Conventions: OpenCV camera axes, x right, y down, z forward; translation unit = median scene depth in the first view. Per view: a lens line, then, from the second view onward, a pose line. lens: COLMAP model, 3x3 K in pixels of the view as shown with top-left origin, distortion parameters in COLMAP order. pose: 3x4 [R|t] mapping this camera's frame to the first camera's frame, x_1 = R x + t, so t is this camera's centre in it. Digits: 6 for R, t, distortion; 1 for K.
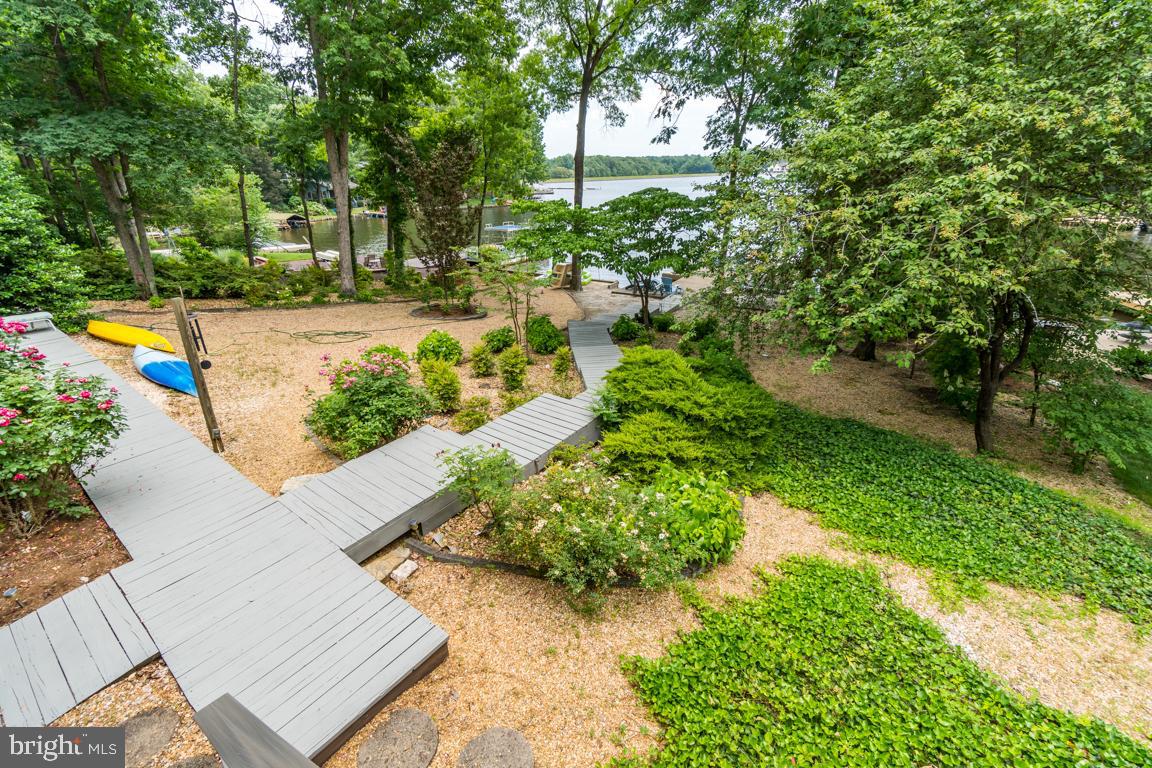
lens RADIAL K [[497.5, 0, 576.0], [0, 497.5, 384.0], [0, 0, 1]] dist [-0.002510, -0.000216]
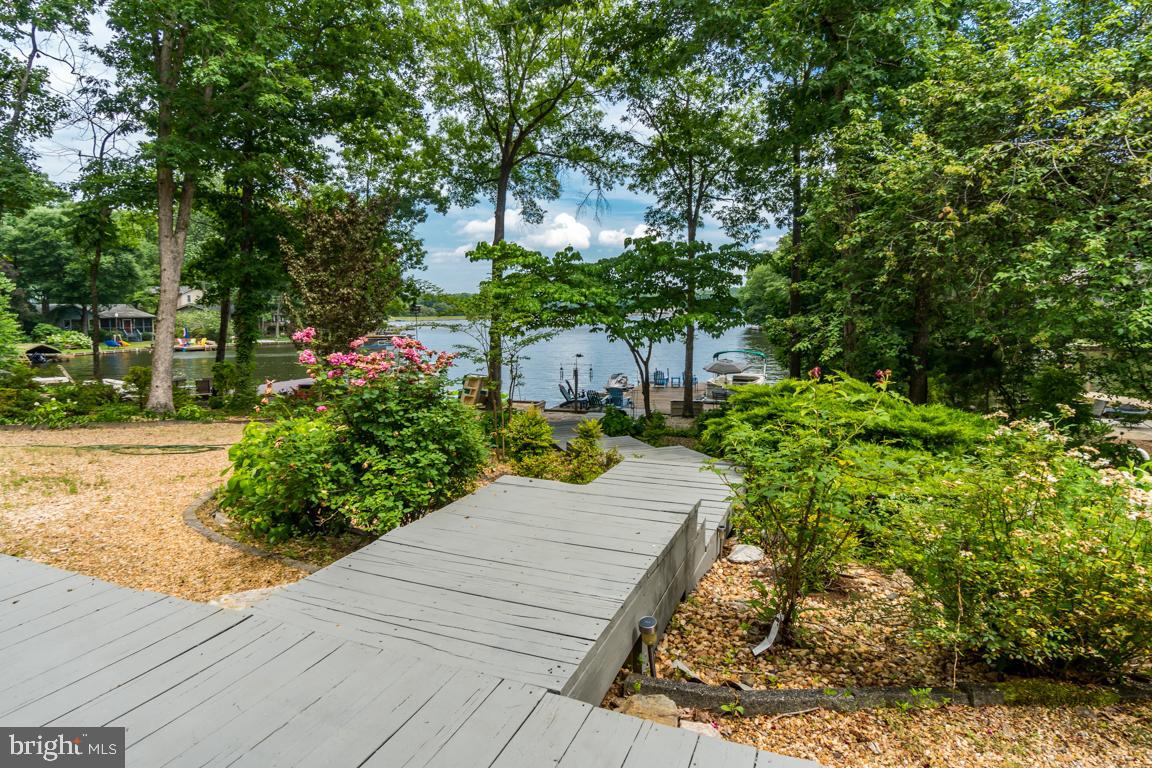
lens RADIAL K [[616.7, 0, 576.0], [0, 616.7, 384.0], [0, 0, 1]] dist [0.001987, 0.000570]
pose [[0.973560, -0.001300, 0.228428, -0.096247], [0.066934, 0.957716, -0.279822, 0.044599], [-0.218405, 0.287713, 0.932481, 0.094657]]
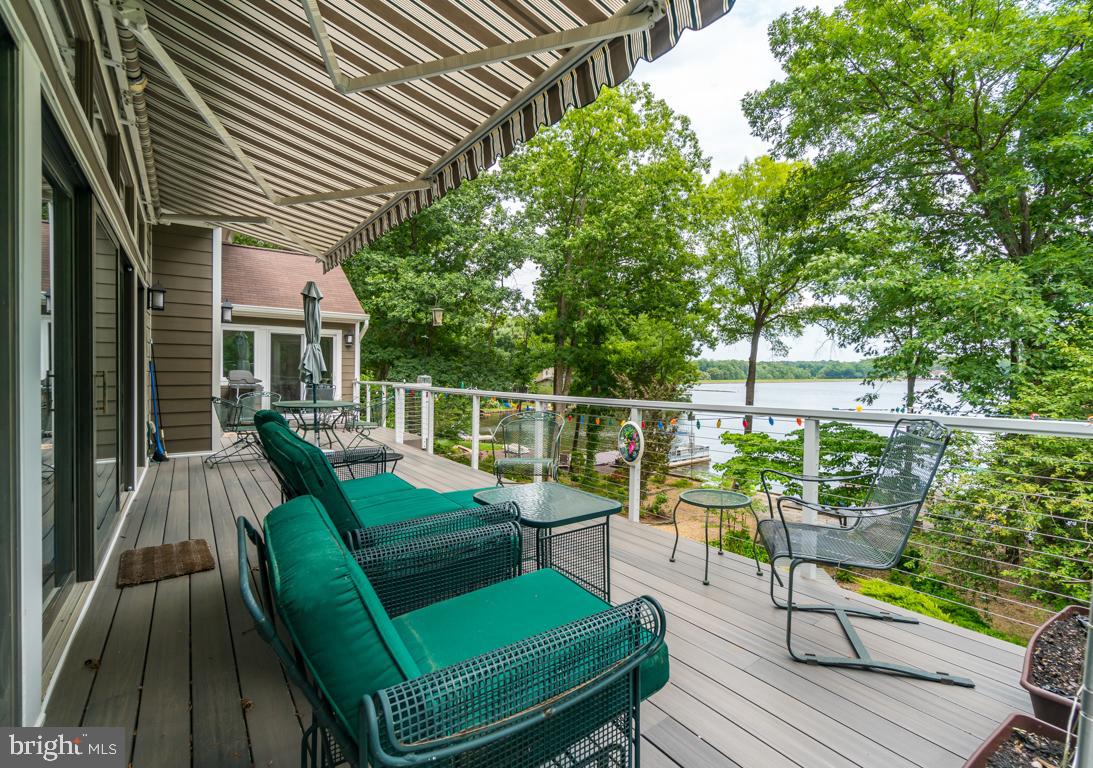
lens RADIAL K [[502.4, 0, 569.6], [0, 502.4, 381.5], [0, 0, 1]] dist [-0.004224, -0.000374]
pose [[0.963686, 0.032568, -0.265045, -0.084705], [-0.129054, 0.925732, -0.355479, 0.001409], [0.233784, 0.376775, 0.896318, -0.124340]]
